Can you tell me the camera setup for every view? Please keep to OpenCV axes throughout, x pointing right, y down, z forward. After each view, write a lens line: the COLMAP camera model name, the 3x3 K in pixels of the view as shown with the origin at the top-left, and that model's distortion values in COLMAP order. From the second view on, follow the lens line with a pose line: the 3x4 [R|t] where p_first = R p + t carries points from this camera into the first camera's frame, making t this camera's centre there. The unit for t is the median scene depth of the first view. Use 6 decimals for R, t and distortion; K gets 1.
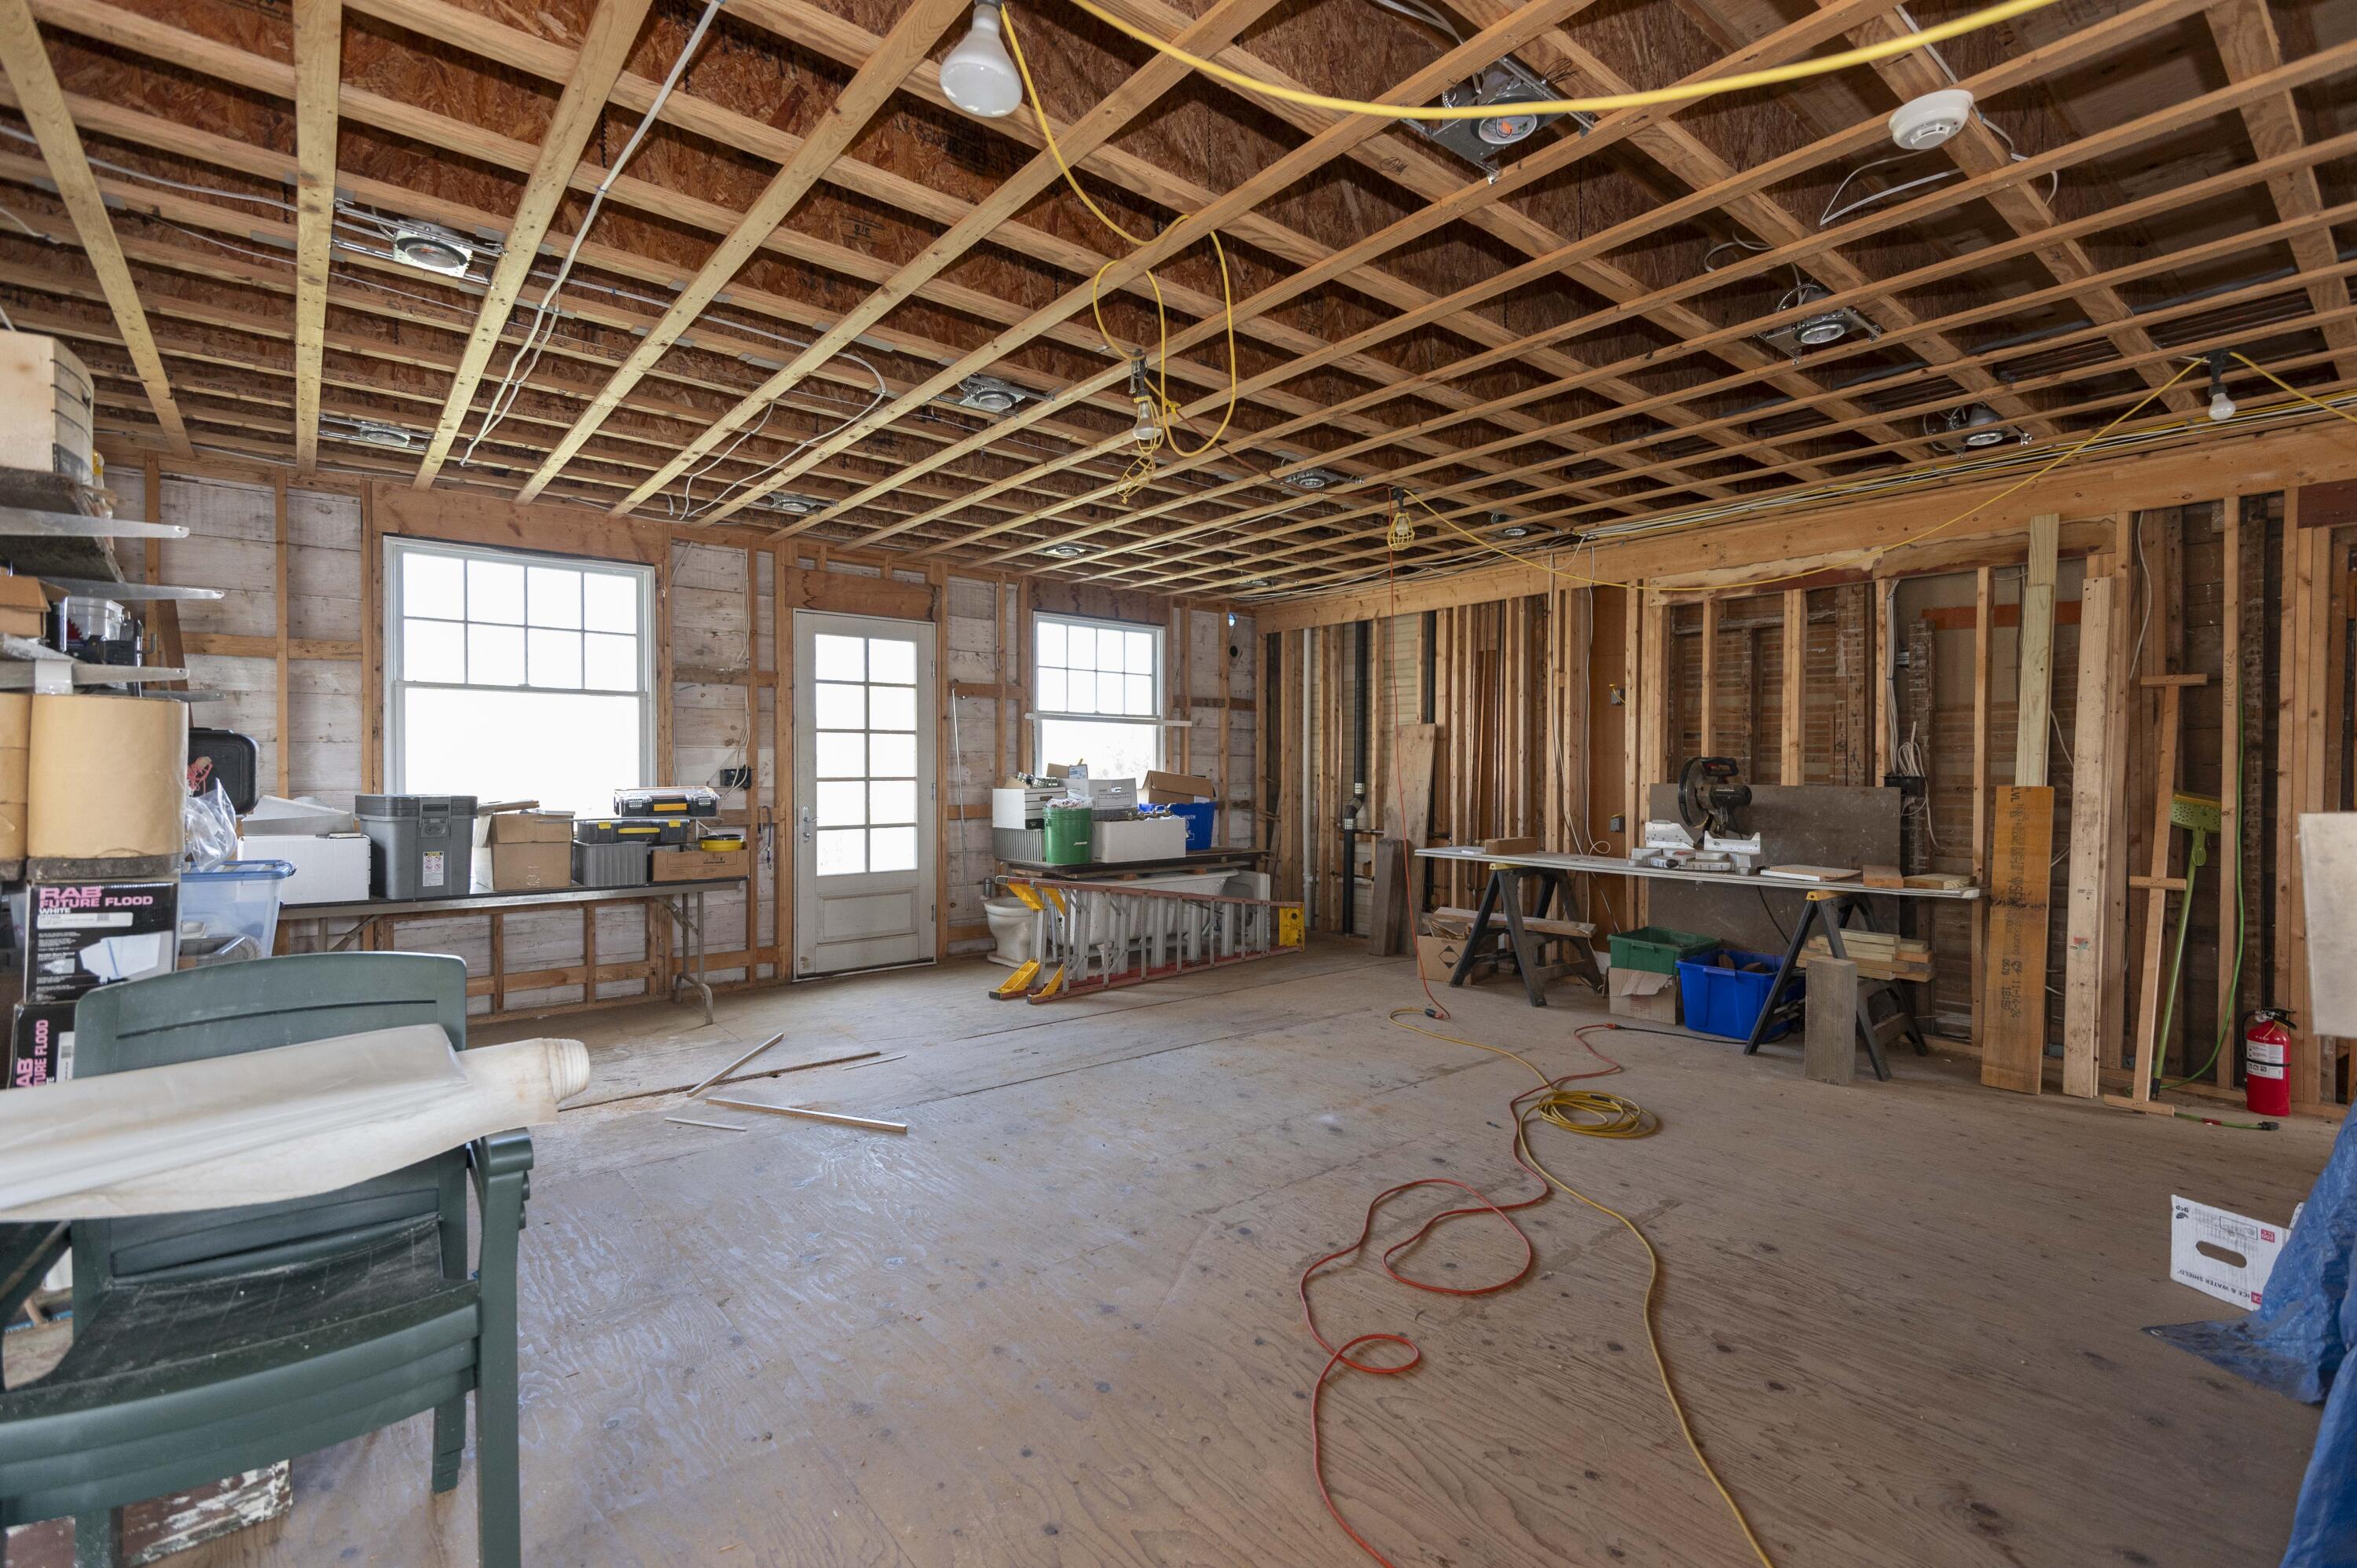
lens RADIAL K [[1057.5, 0, 1186.5], [0, 1057.5, 777.5], [0, 0, 1]] dist [0.021585, -0.000577]
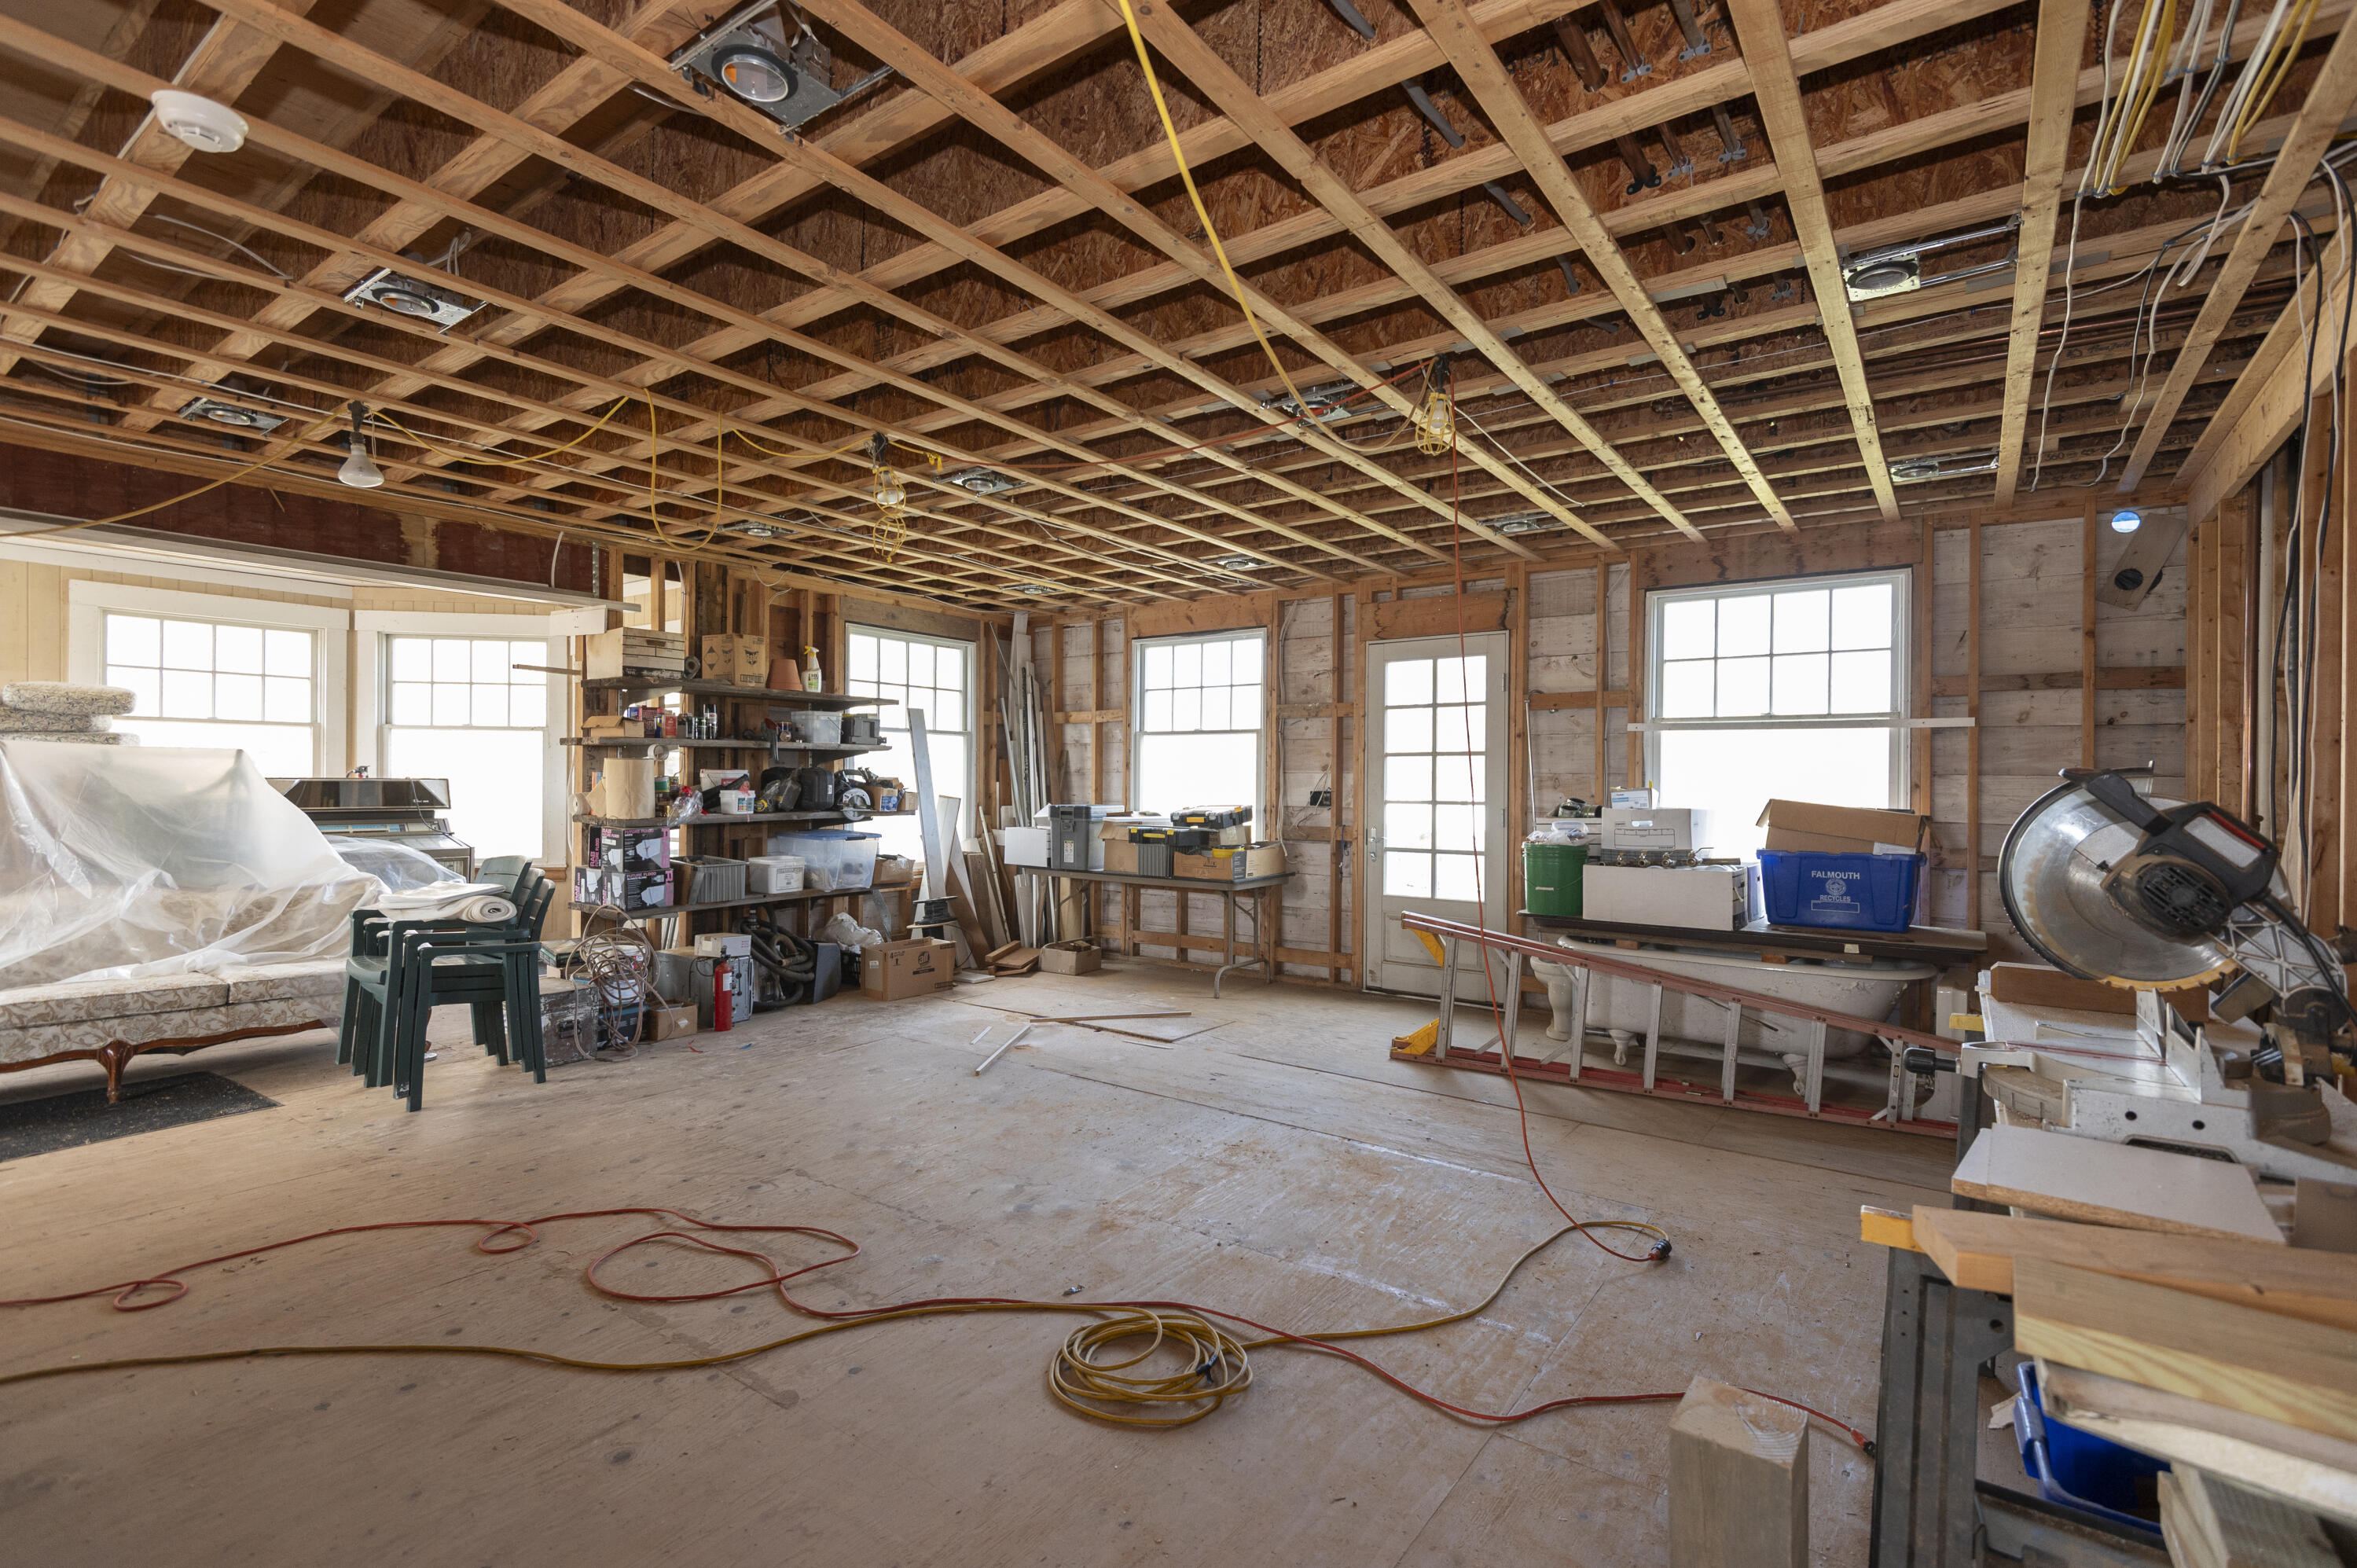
lens RADIAL K [[1068.8, 0, 1175.4], [0, 1068.8, 773.9], [0, 0, 1]] dist [0.011326, -0.006410]
pose [[0.246597, -0.010756, -0.969058, 0.807940], [-0.015761, 0.999762, -0.015108, -0.008661], [0.968990, 0.018998, 0.246369, 0.708022]]
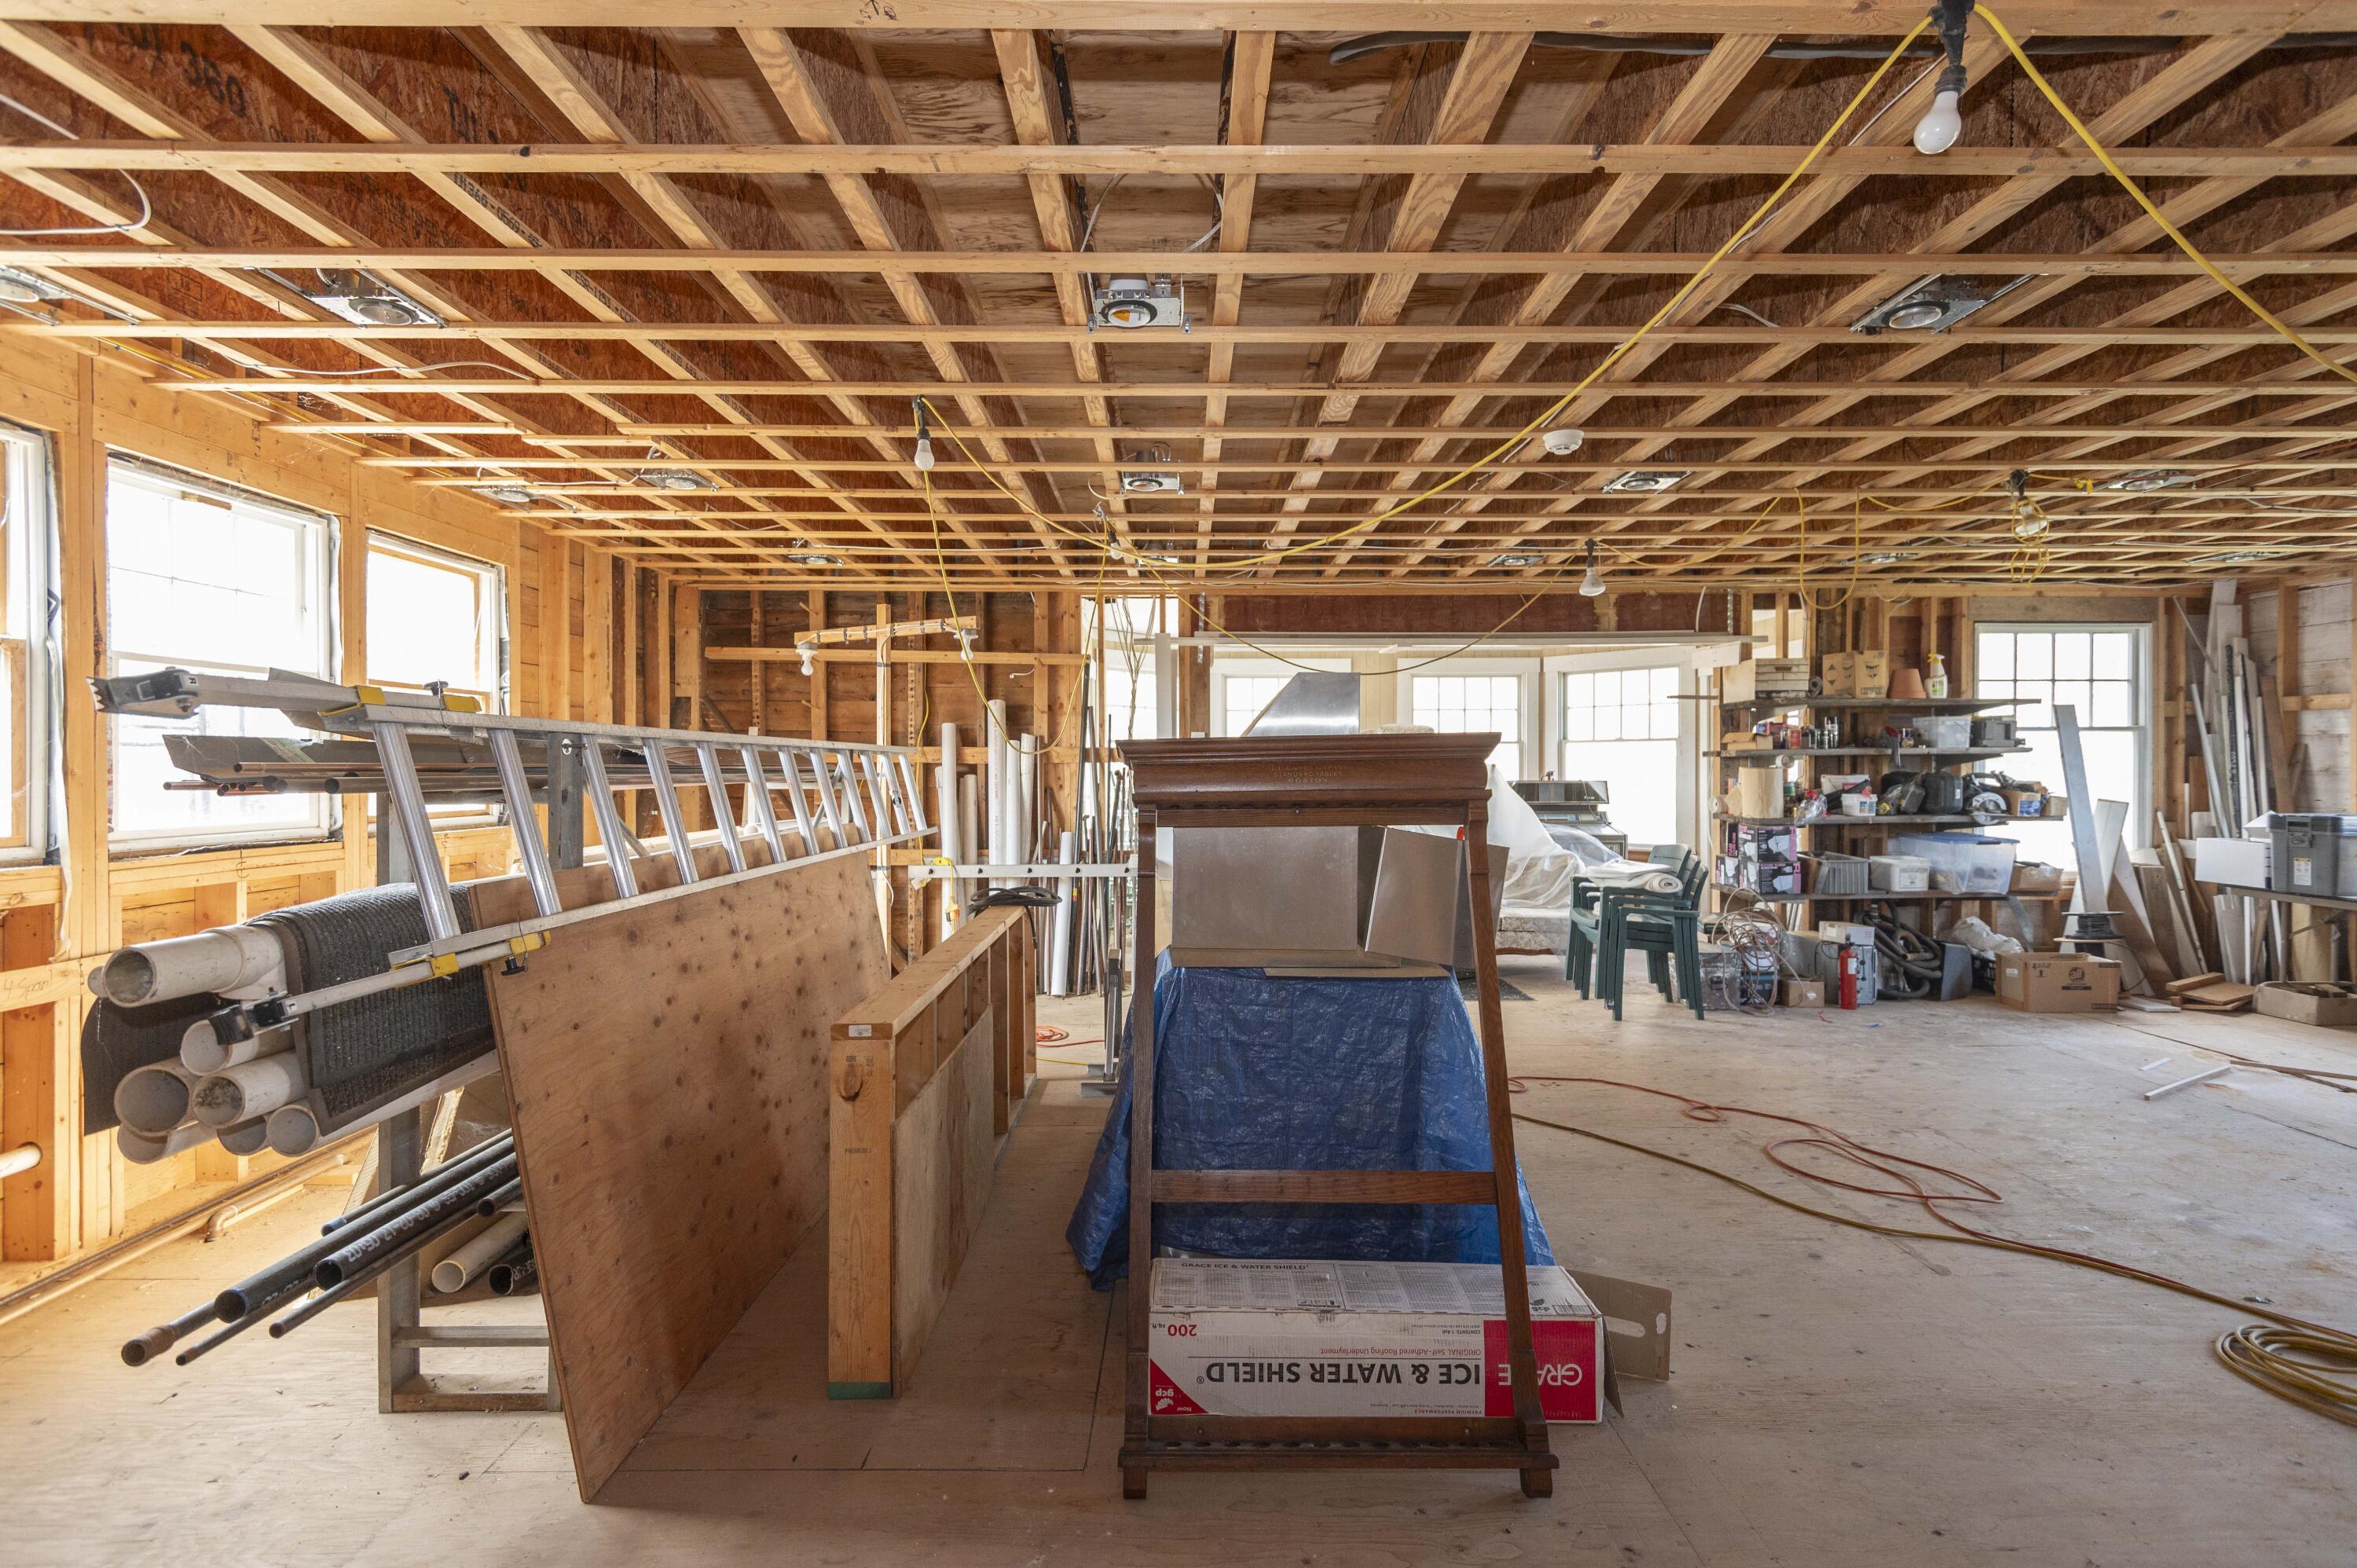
lens RADIAL K [[1068.7, 0, 1175.4], [0, 1068.7, 773.9], [0, 0, 1]] dist [0.011326, -0.006410]
pose [[-0.631172, 0.000173, -0.775642, 1.077330], [-0.011236, 0.999893, 0.009367, -0.028464], [0.775561, 0.014627, -0.631103, 0.708813]]
